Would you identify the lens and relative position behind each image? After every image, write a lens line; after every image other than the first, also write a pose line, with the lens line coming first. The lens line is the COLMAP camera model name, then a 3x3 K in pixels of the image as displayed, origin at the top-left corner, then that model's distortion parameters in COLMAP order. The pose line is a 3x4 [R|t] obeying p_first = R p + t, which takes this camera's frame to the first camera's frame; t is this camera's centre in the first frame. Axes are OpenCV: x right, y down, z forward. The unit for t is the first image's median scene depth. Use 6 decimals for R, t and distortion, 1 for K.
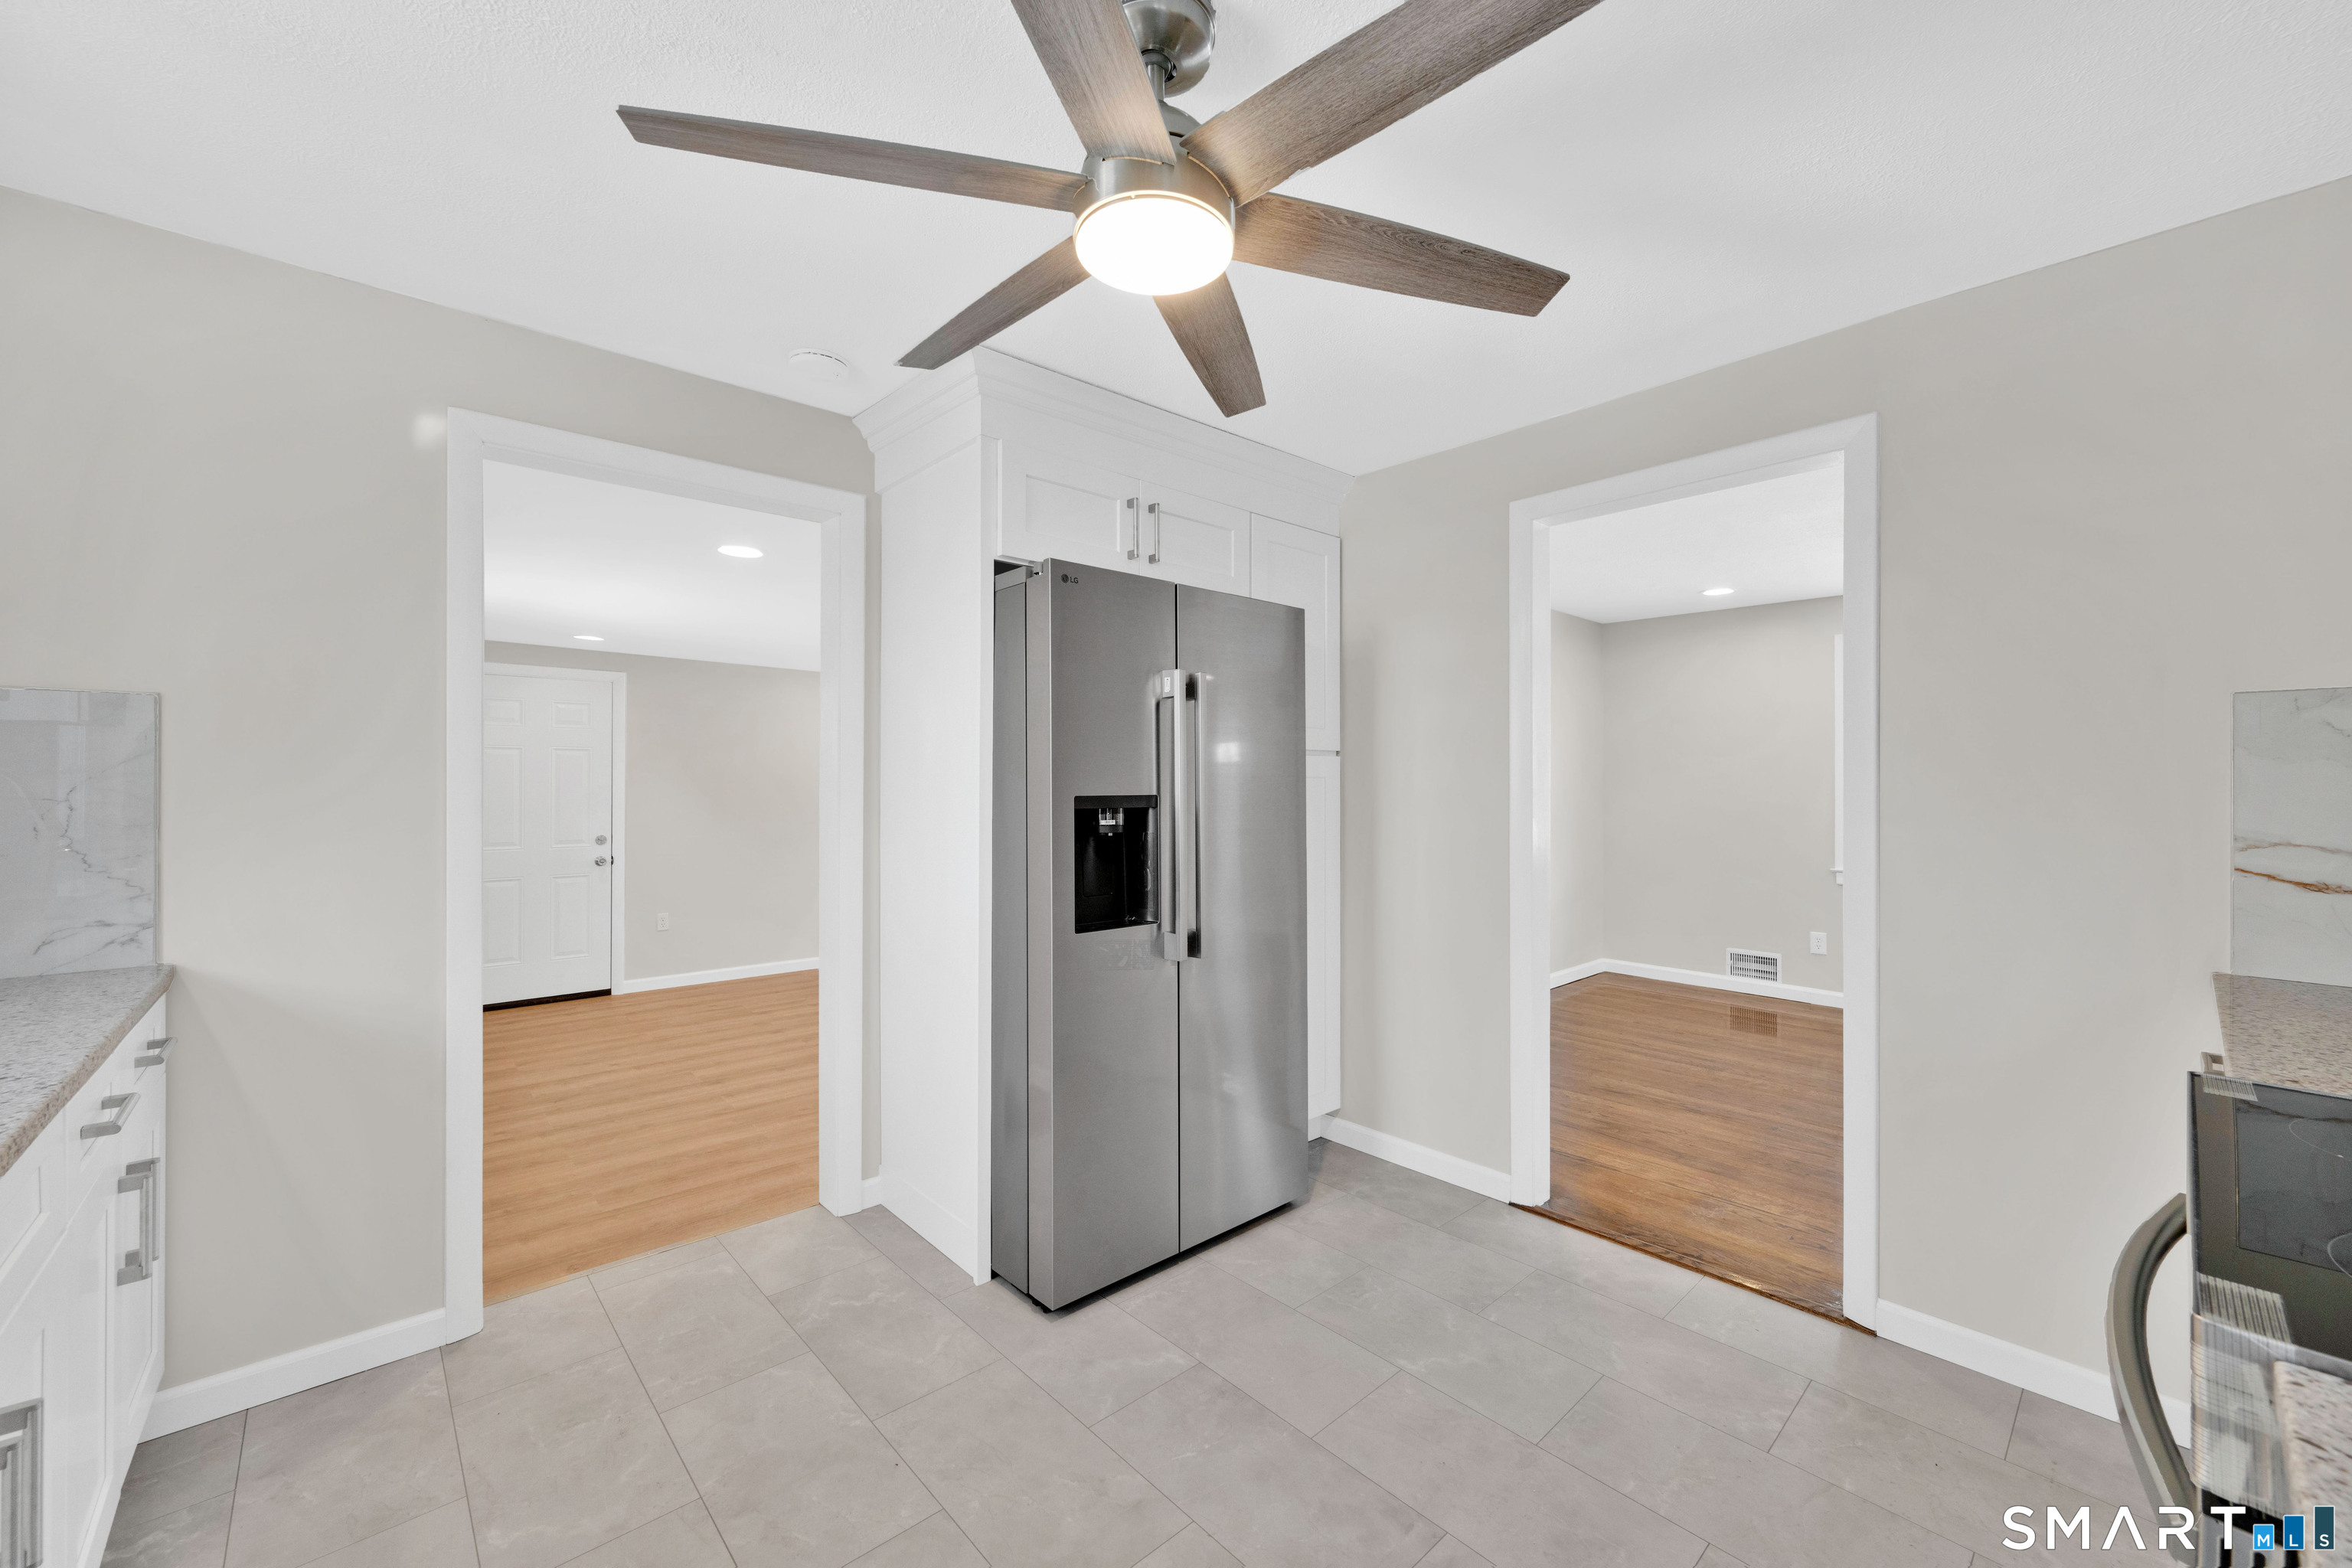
lens RADIAL K [[921.9, 0, 1177.1], [0, 921.9, 775.2], [0, 0, 1]] dist [-0.017395, 0.006117]
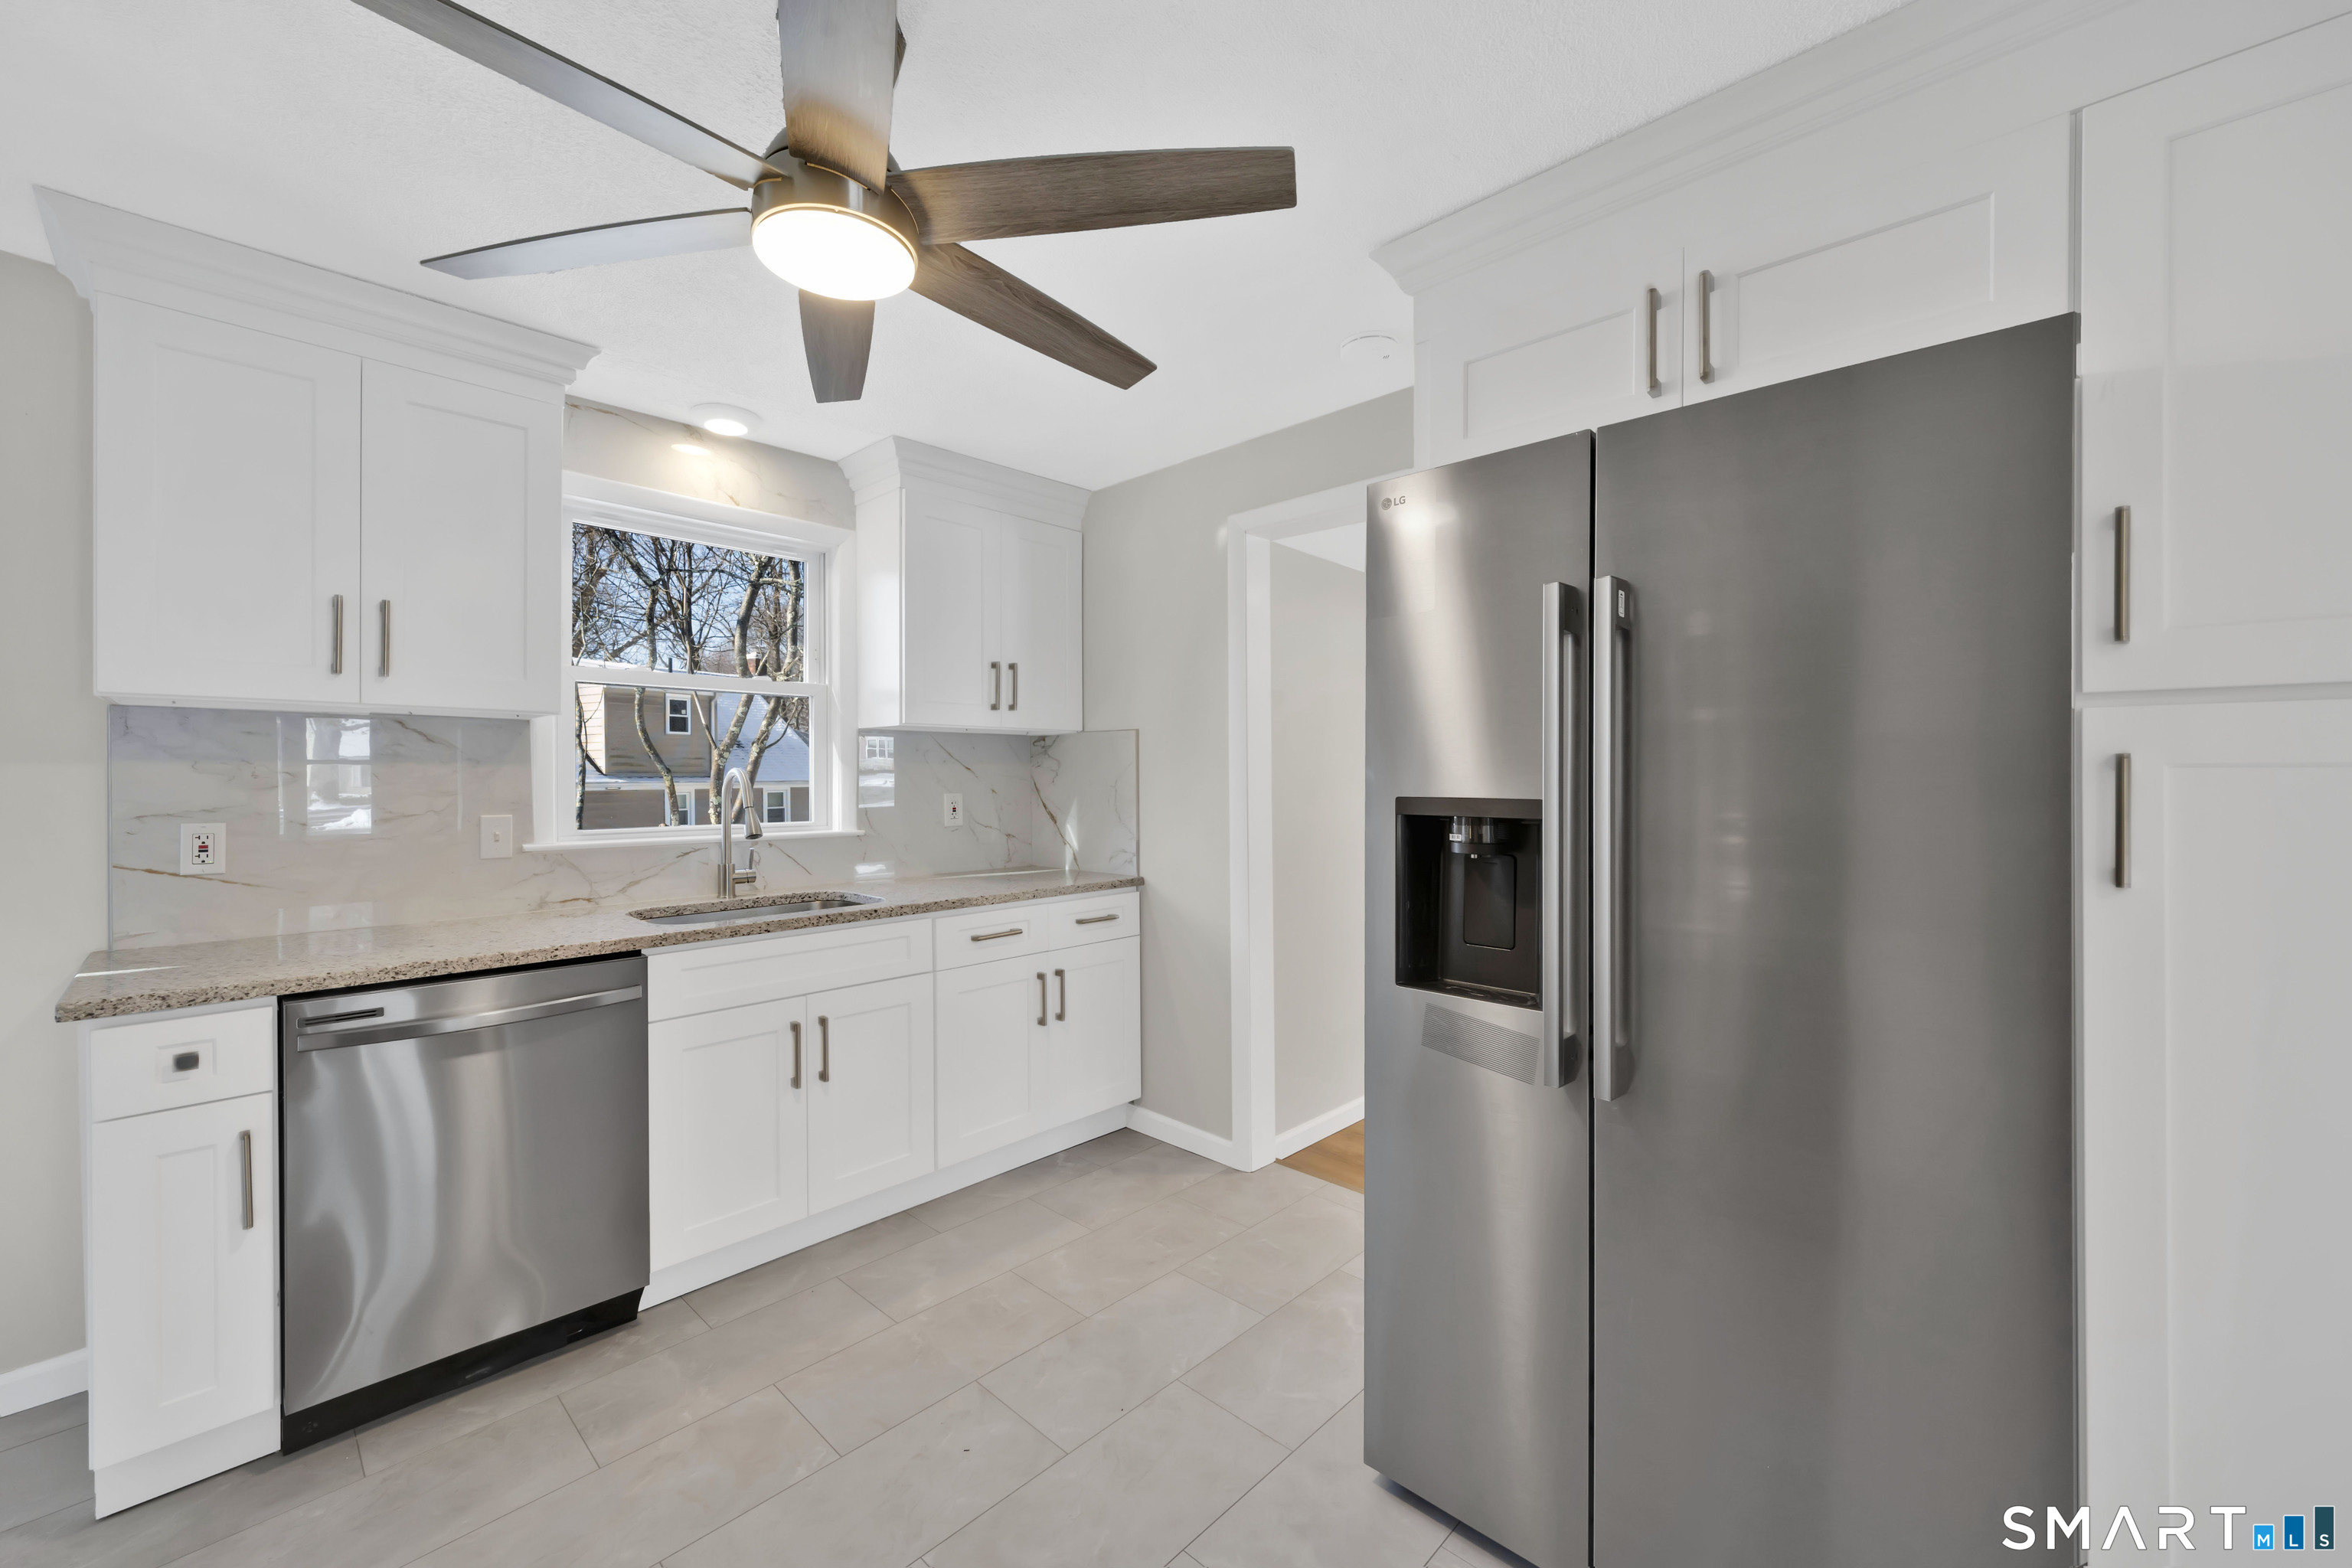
lens RADIAL K [[921.9, 0, 1177.1], [0, 921.9, 775.2], [0, 0, 1]] dist [-0.017395, 0.006117]
pose [[0.062258, -0.001762, -0.998059, 0.615968], [0.001909, 0.999997, -0.001647, 0.006184], [0.998058, -0.001803, 0.062262, 0.793319]]
